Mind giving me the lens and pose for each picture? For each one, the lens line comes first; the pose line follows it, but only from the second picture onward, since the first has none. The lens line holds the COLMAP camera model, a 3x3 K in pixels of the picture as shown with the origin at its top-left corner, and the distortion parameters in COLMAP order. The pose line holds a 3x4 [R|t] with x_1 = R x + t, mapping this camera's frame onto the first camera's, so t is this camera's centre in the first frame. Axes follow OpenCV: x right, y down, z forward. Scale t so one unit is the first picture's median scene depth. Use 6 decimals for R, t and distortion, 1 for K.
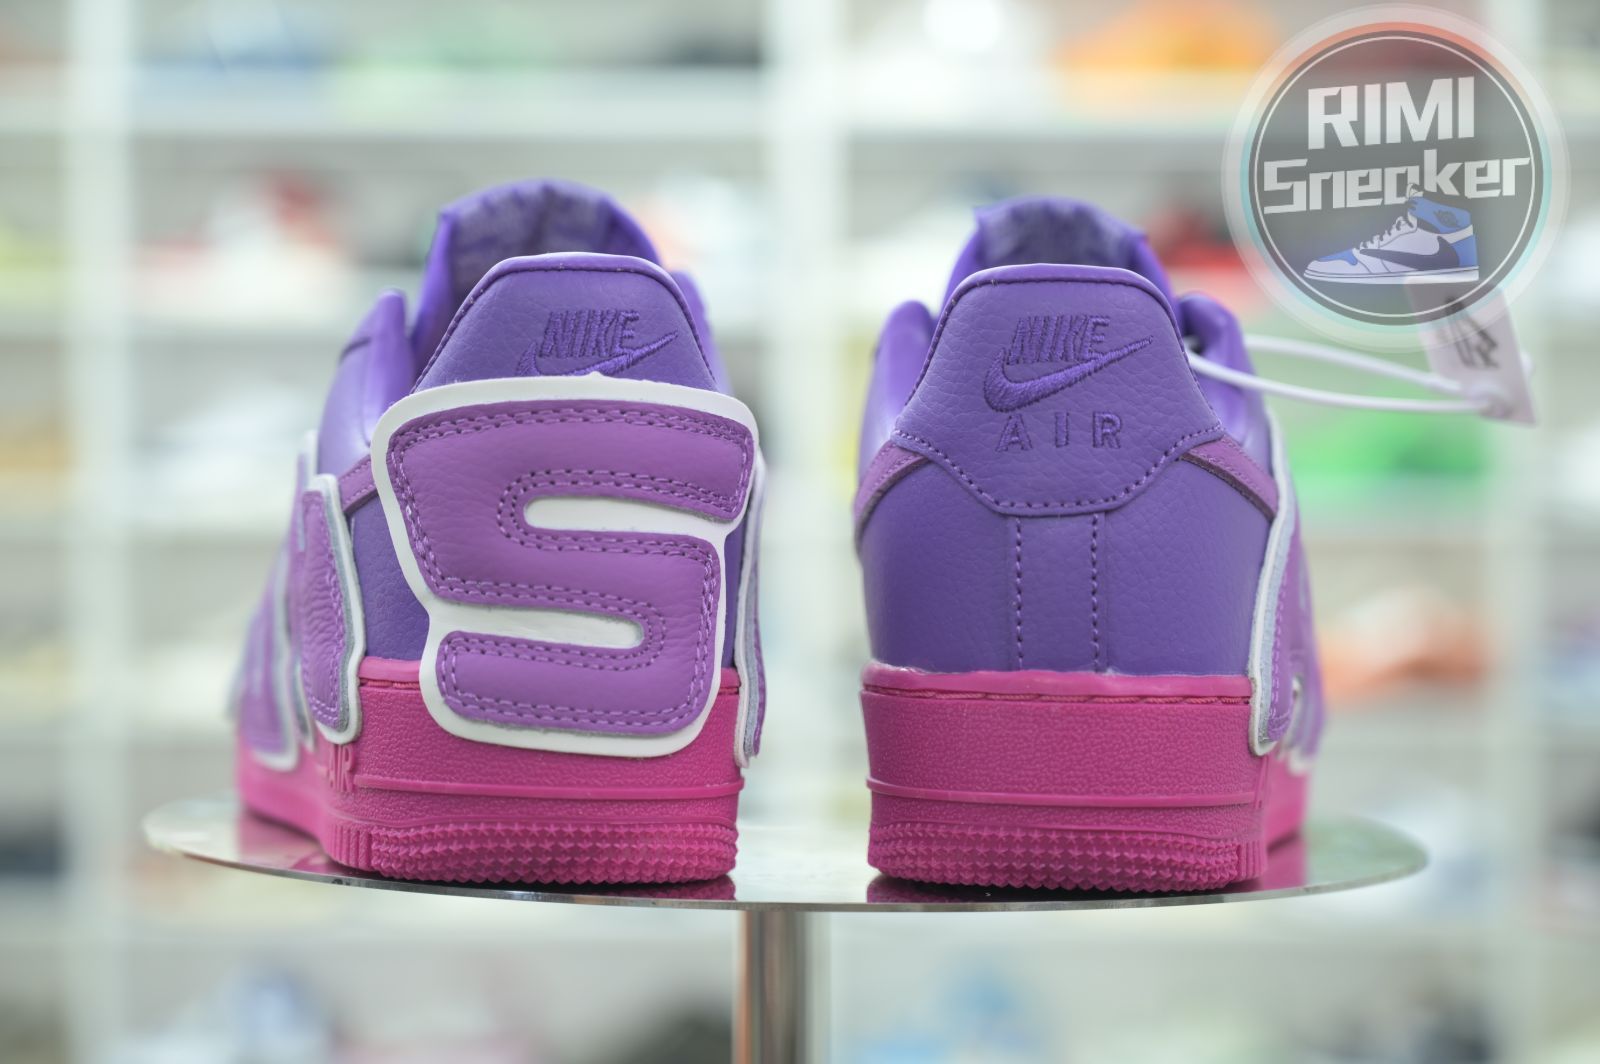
lens RADIAL K [[3115.1, 0, 808.9], [0, 3115.1, 535.9], [0, 0, 1]] dist [0.032532, 0.000000]
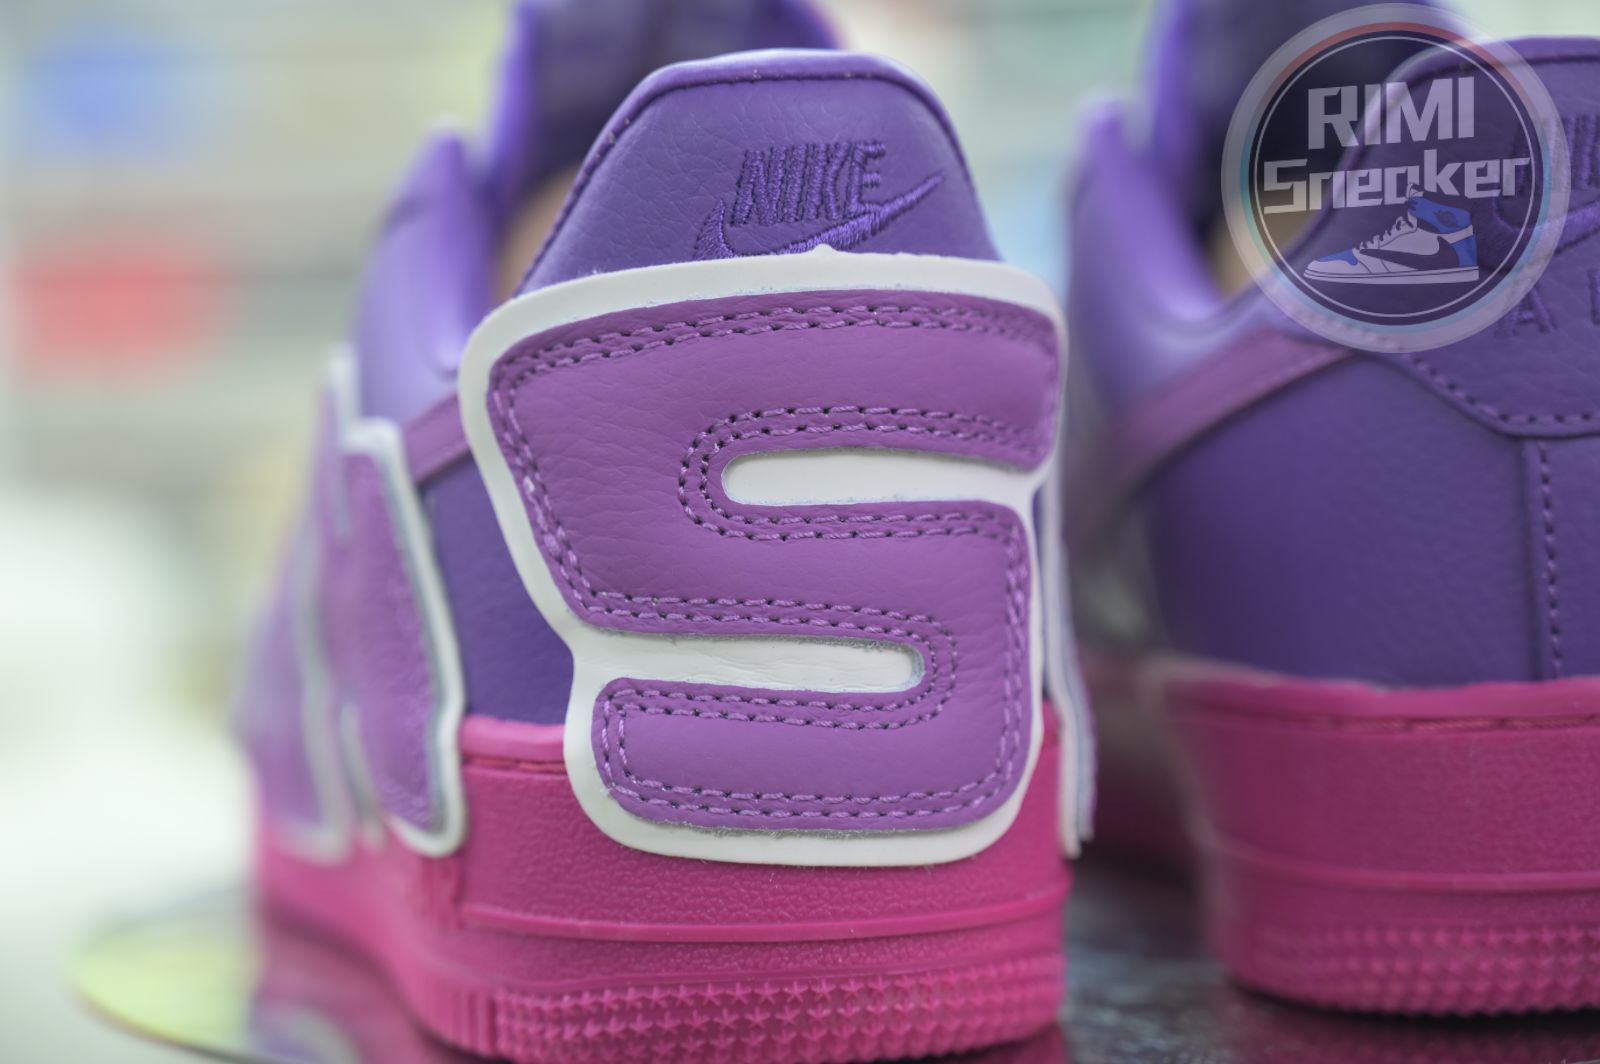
lens RADIAL K [[3400.5, 0, 804.9], [0, 3400.5, 536.3], [0, 0, 1]] dist [0.017315, 0.000000]
pose [[0.998505, -0.054070, 0.008049, -0.080708], [0.053553, 0.997075, 0.054537, -0.032217], [-0.010974, -0.054024, 0.998479, 0.328925]]
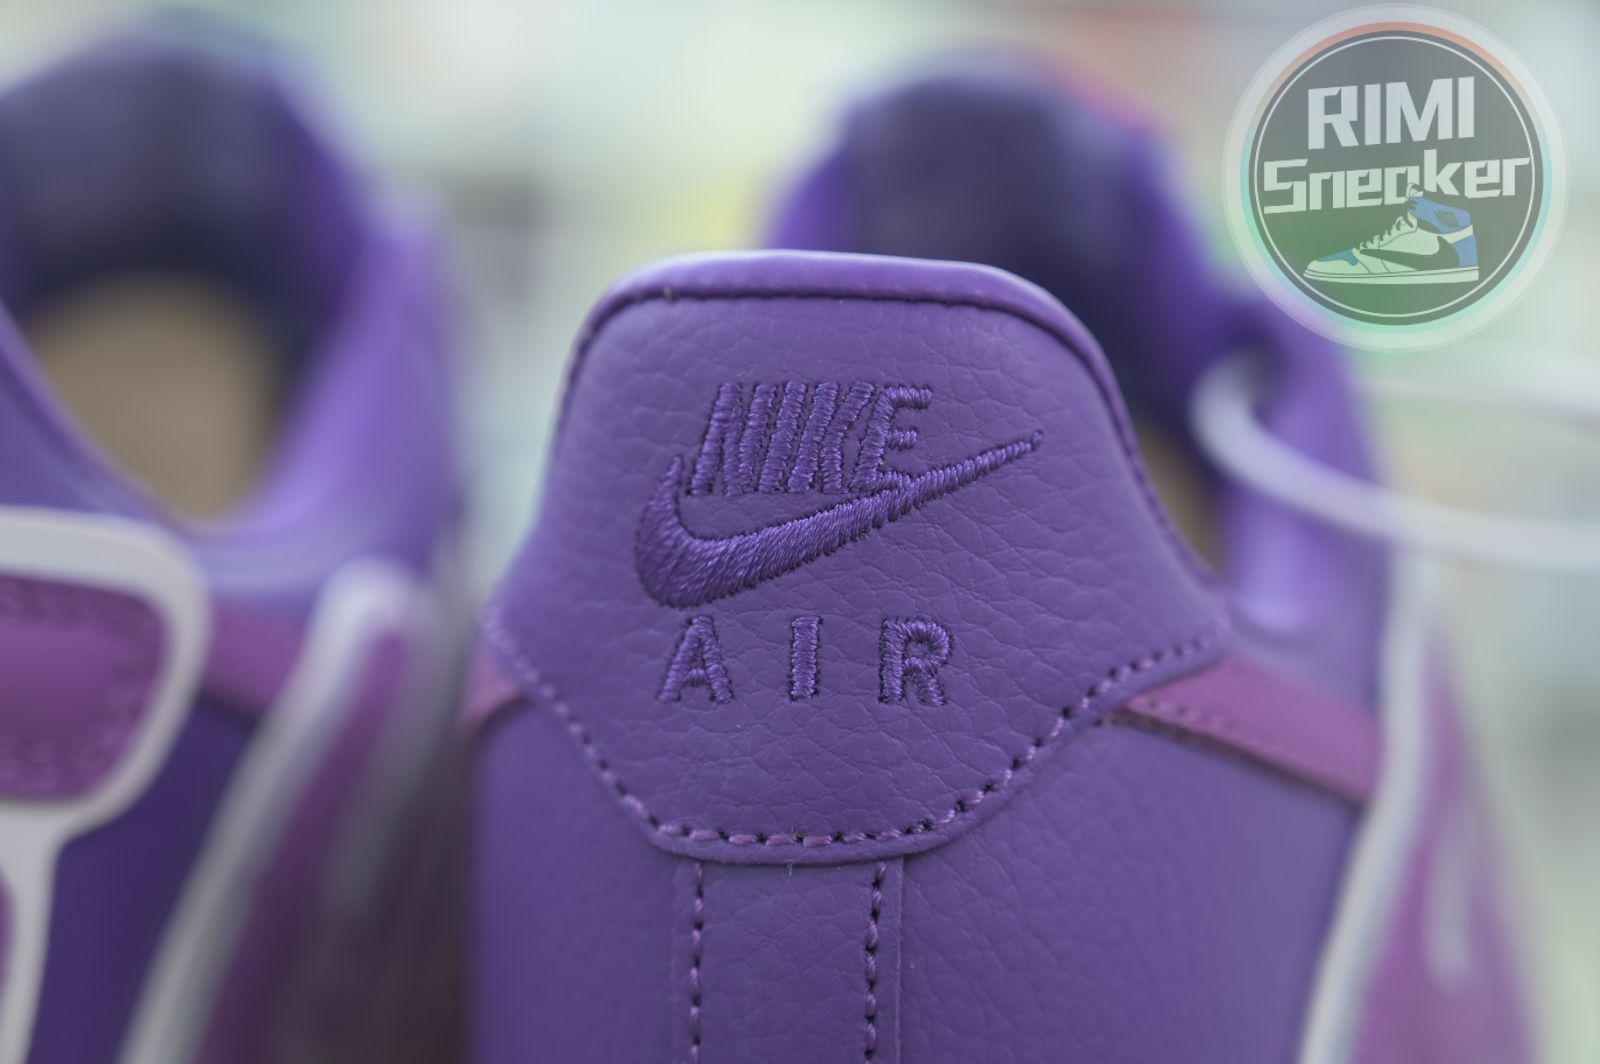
lens RADIAL K [[3400.5, 0, 797.3], [0, 3400.5, 536.4], [0, 0, 1]] dist [0.017315, 0.000000]
pose [[0.996361, 0.027221, -0.080773, 0.115370], [-0.025040, 0.999297, 0.027890, -0.062320], [0.081476, -0.025766, 0.996342, 0.544100]]
